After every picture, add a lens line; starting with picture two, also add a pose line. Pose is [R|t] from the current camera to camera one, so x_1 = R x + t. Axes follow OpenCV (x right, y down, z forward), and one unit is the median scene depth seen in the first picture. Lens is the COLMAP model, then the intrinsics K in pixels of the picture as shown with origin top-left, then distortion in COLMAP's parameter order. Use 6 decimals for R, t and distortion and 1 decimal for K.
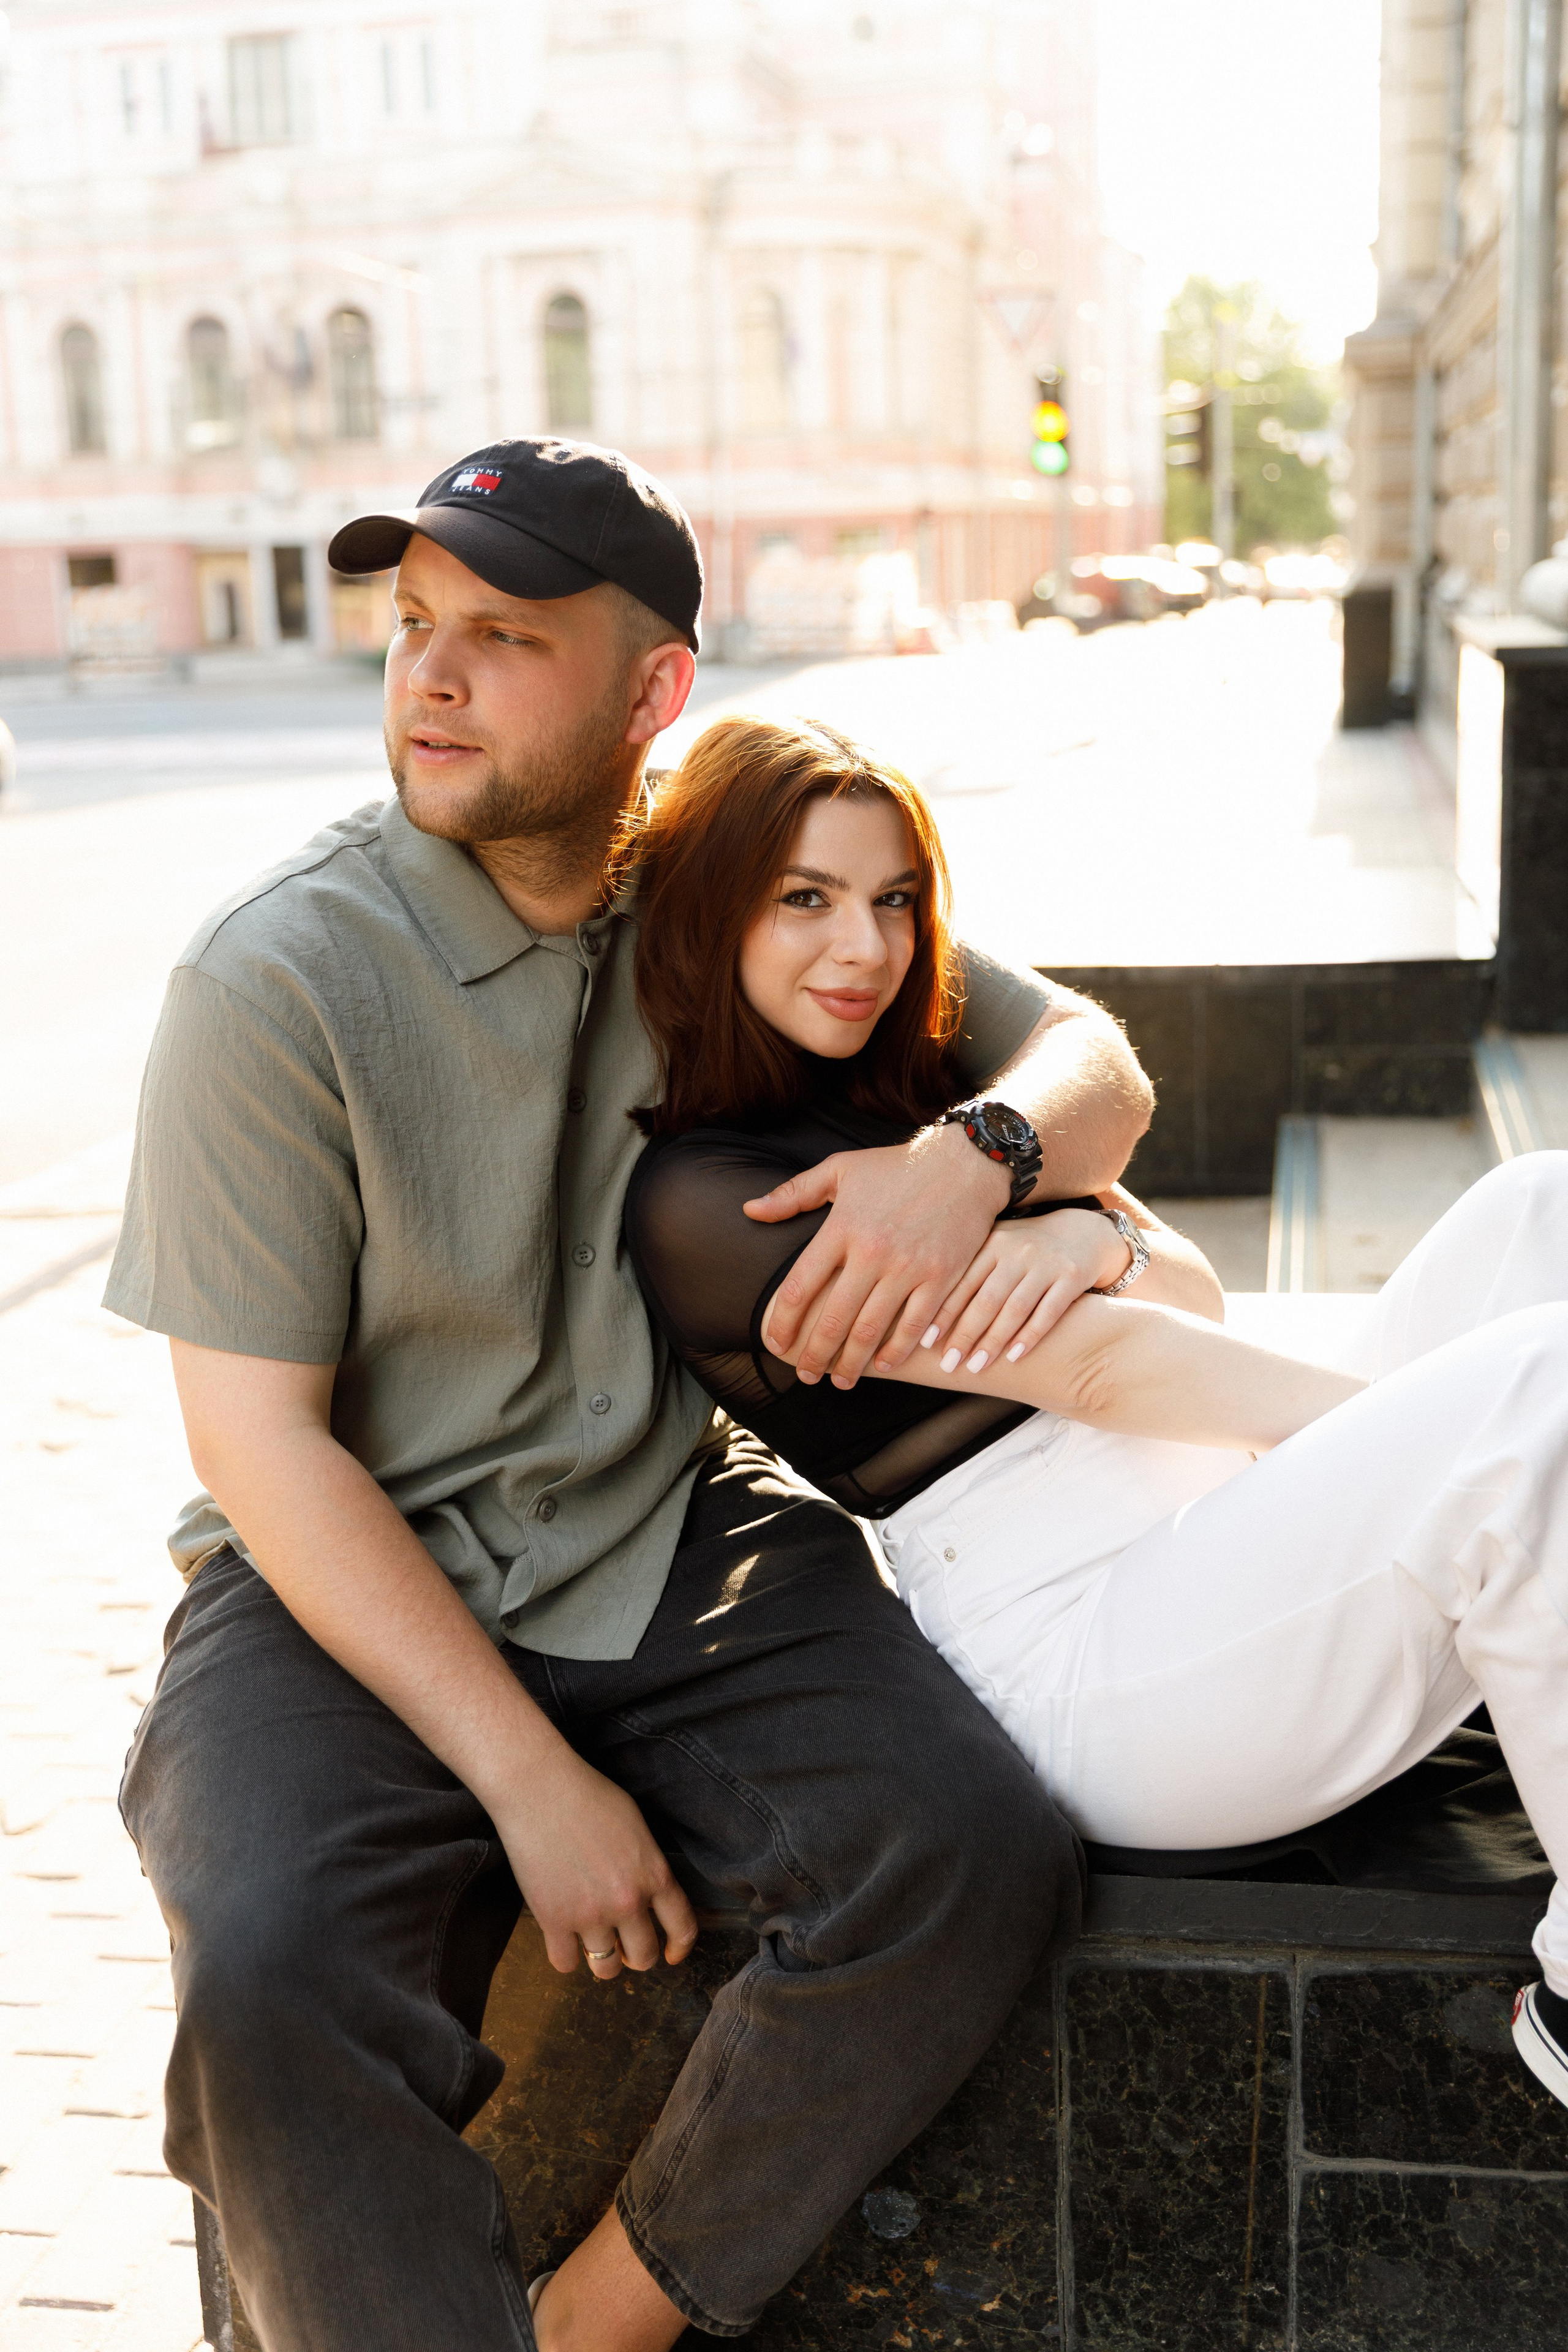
lens RADIAL K [[2760.2, 0, 768.1], [0, 2760.2, 1186.6], [0, 0, 1]] dist [0.000314, 0.000000]
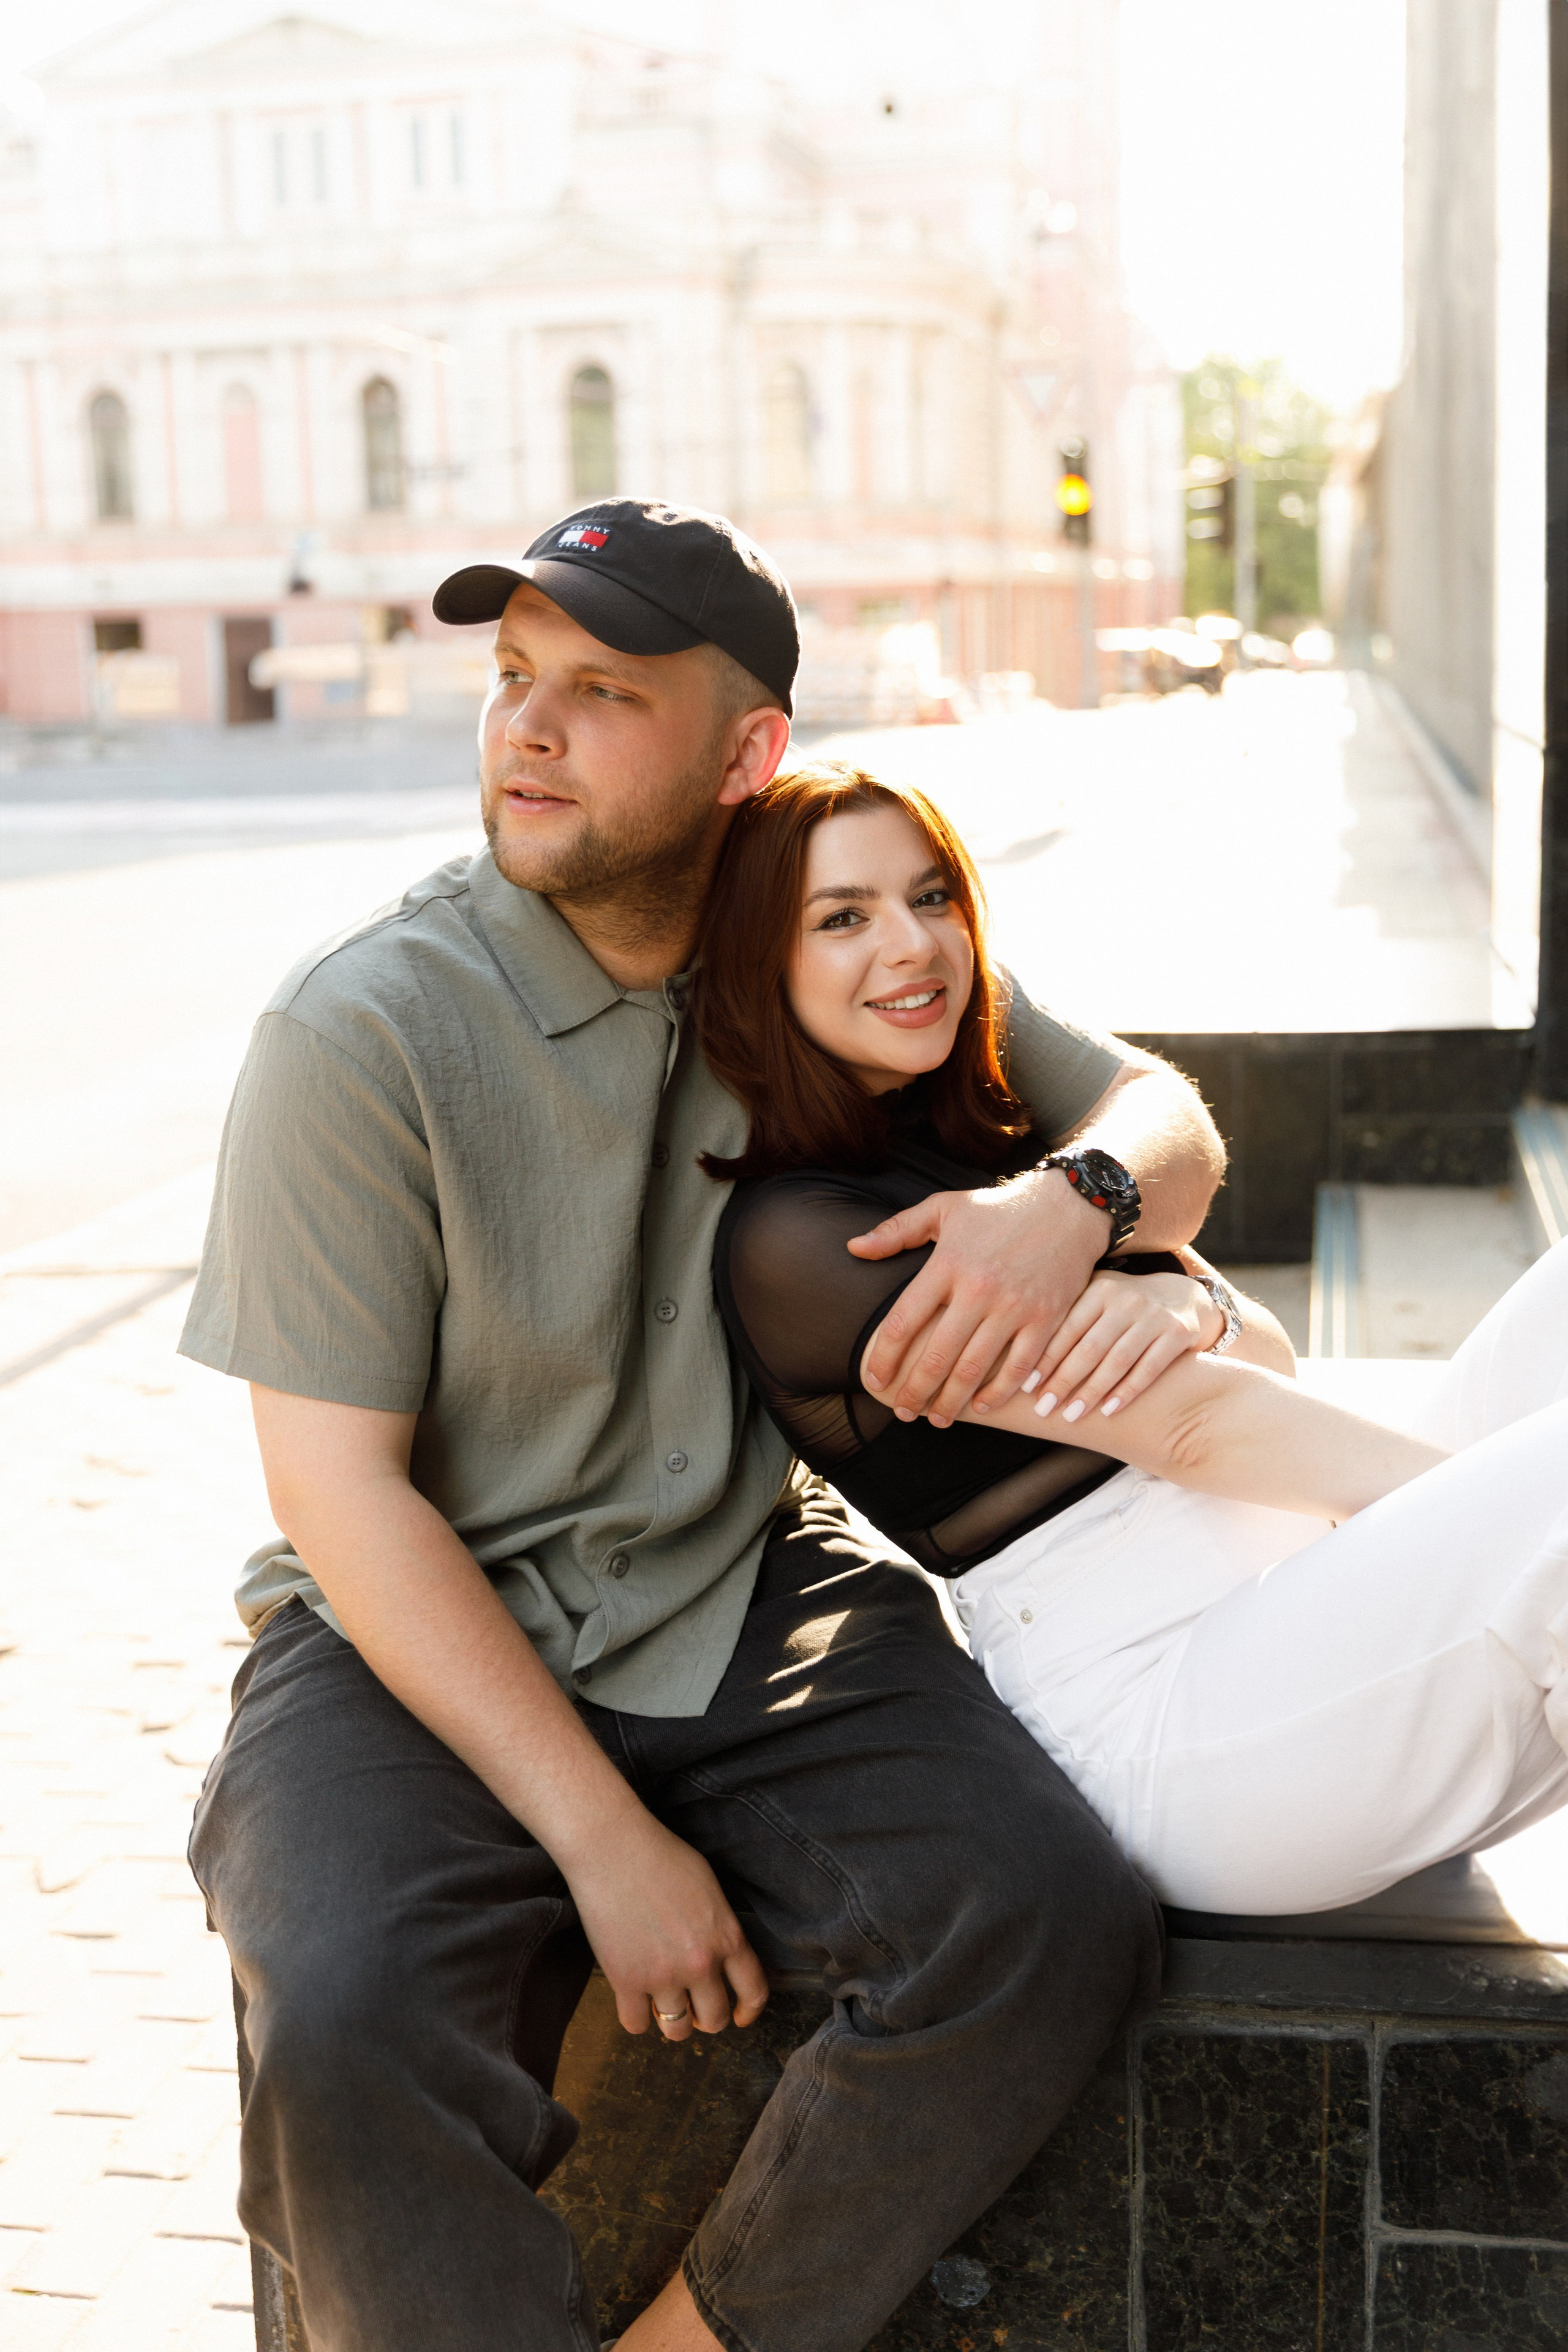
lens RADIAL K [[2760.2, 0, 766.7], [0, 2760.2, 1183.9], [0, 0, 1]] dist [0.000314, 0.000000]
pose [[0.999943, 0.008949, -0.005850, -0.023280], [-0.009094, 0.999640, -0.025229, 0.004322], [0.005622, 0.025281, 0.999665, 0.000461]]
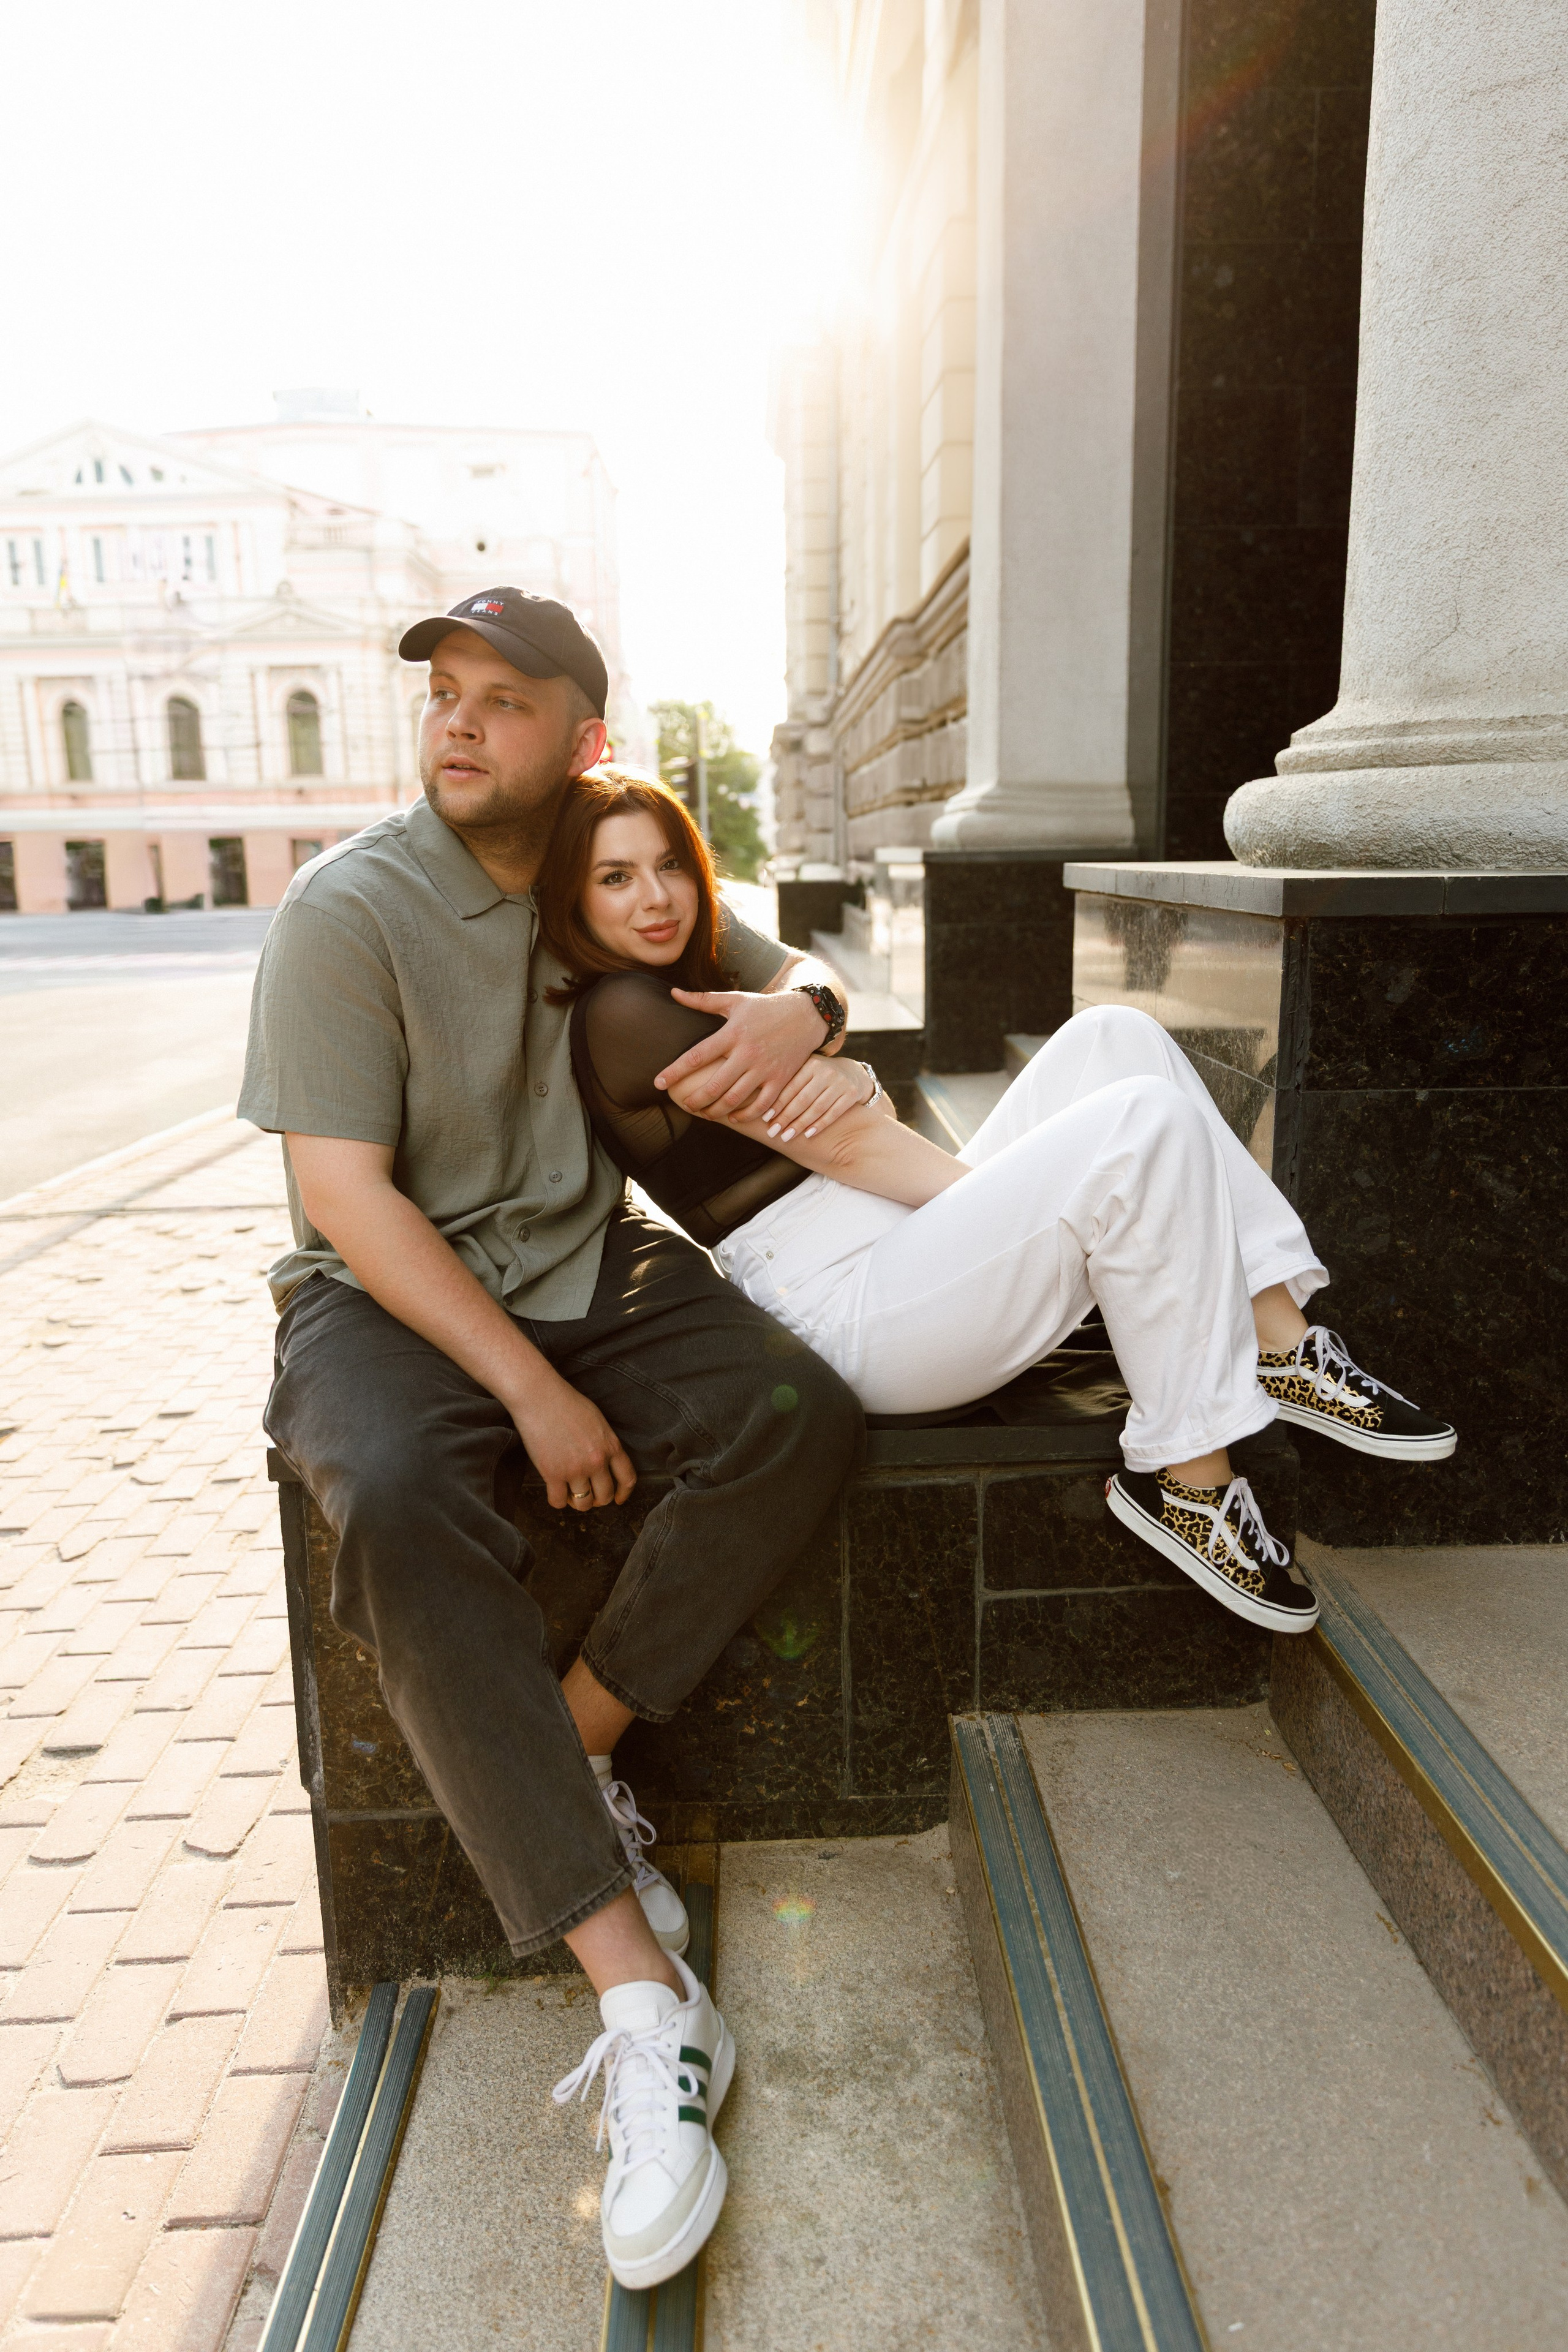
lens RADIAL K [[1621.6, 0, 784.7], [0, 1621.6, 1196.0], [0, 0, 1]] dist [-0.004559, -0.005921]
pose [[0.976827, -0.024631, 0.212609, -0.136375], [0.029439, 0.999377, -0.019477, 0.118201], [-0.211997, 0.025284, 0.976943, 0.027038]]
